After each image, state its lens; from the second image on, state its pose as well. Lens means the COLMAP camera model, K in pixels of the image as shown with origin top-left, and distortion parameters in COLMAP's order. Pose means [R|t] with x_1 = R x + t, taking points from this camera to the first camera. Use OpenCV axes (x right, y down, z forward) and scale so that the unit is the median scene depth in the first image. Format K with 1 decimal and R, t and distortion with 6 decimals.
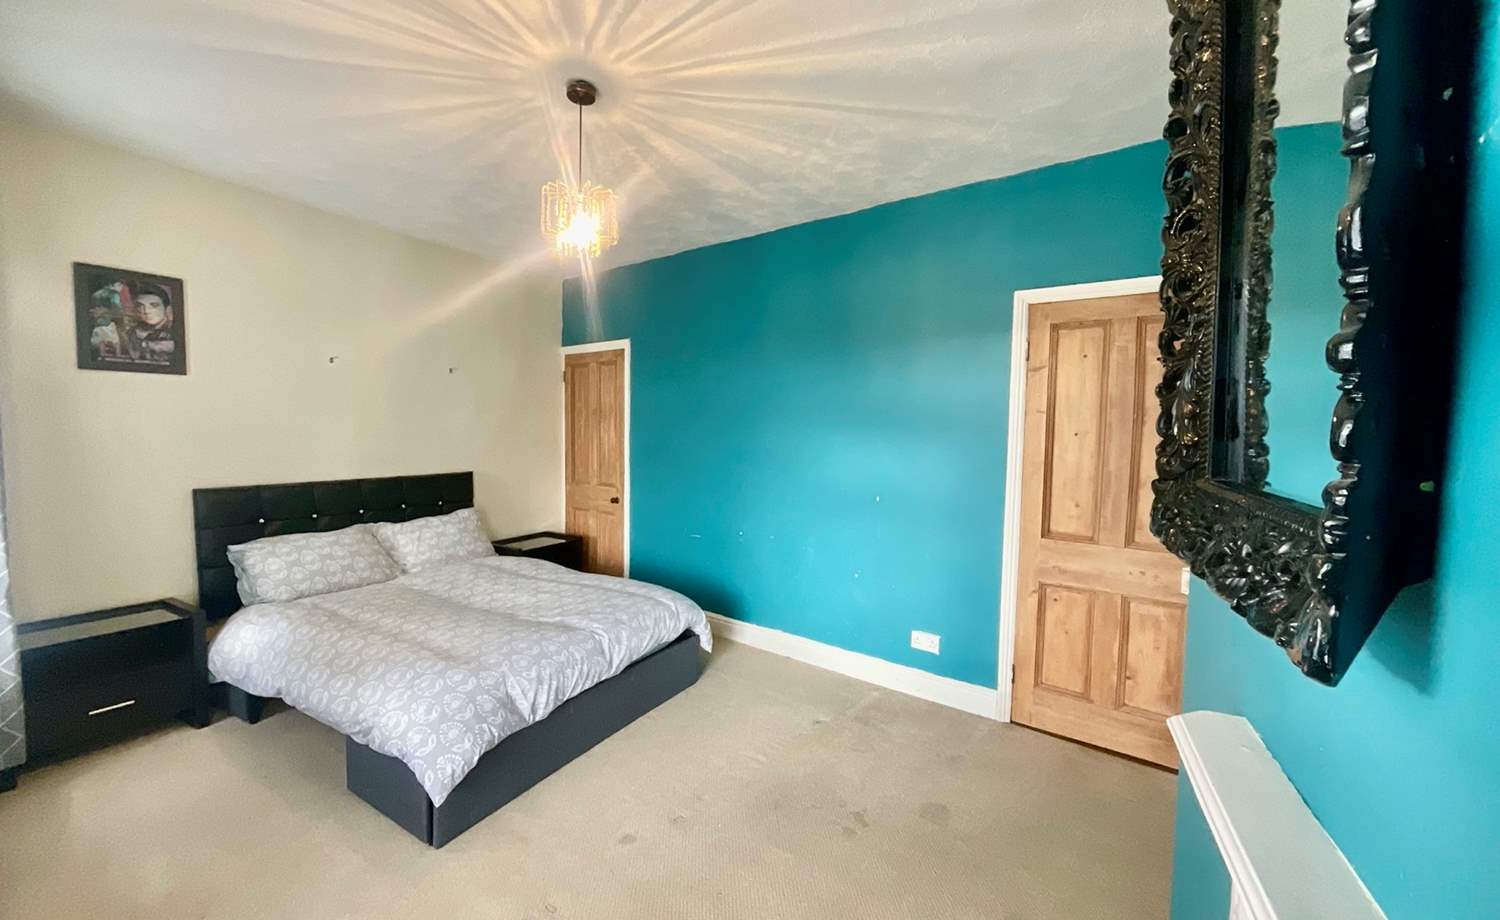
lens RADIAL K [[613.8, 0, 750.0], [0, 613.8, 460.0], [0, 0, 1]] dist [-0.002265, -0.000347]
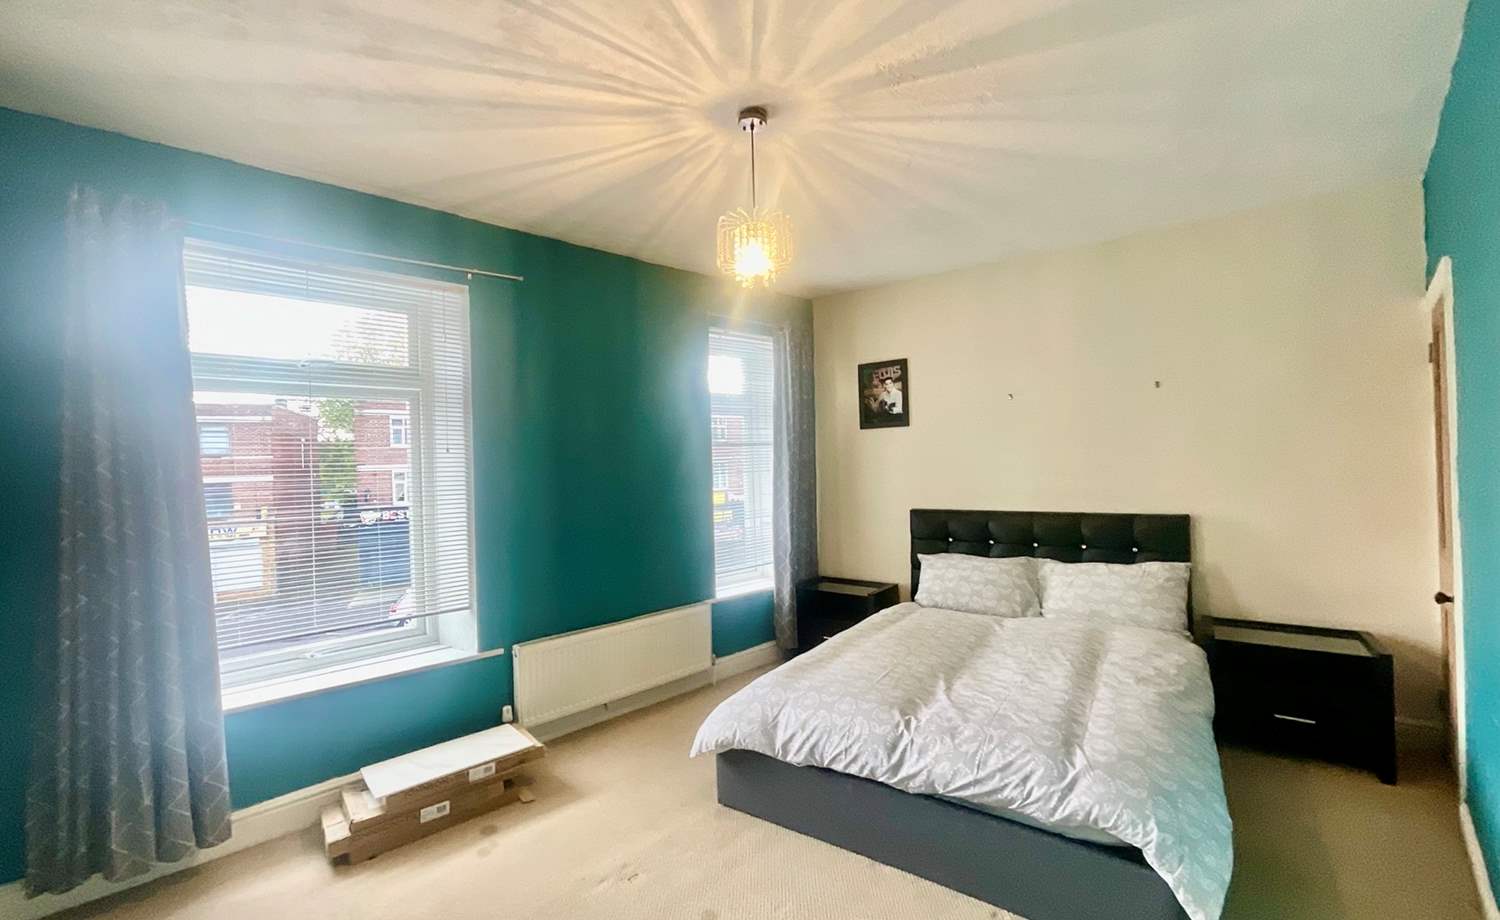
lens RADIAL K [[613.8, 0, 750.0], [0, 613.8, 460.0], [0, 0, 1]] dist [-0.002265, -0.000347]
pose [[-0.115130, -0.016461, -0.993214, 0.498173], [-0.027349, 0.999536, -0.013396, -0.032989], [0.992974, 0.025621, -0.115527, 0.803795]]
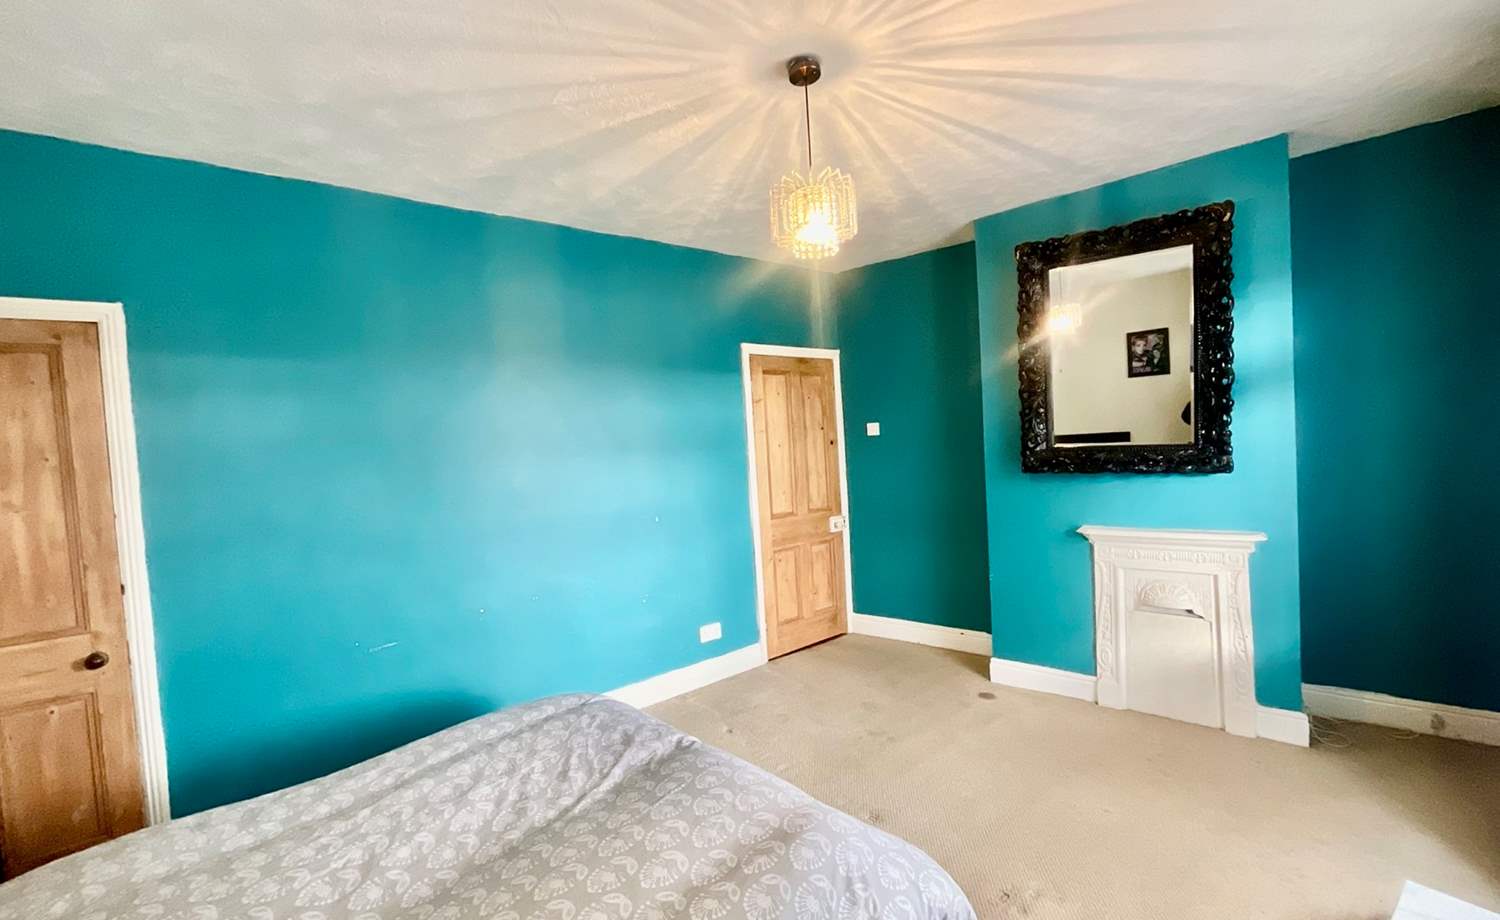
lens RADIAL K [[596.3, 0, 772.3], [0, 596.3, 457.3], [0, 0, 1]] dist [0.001141, 0.000319]
pose [[0.211835, -0.057129, 0.975634, -0.823709], [0.114710, 0.992843, 0.033230, -0.058939], [-0.970550, 0.104876, 0.216872, 0.656205]]
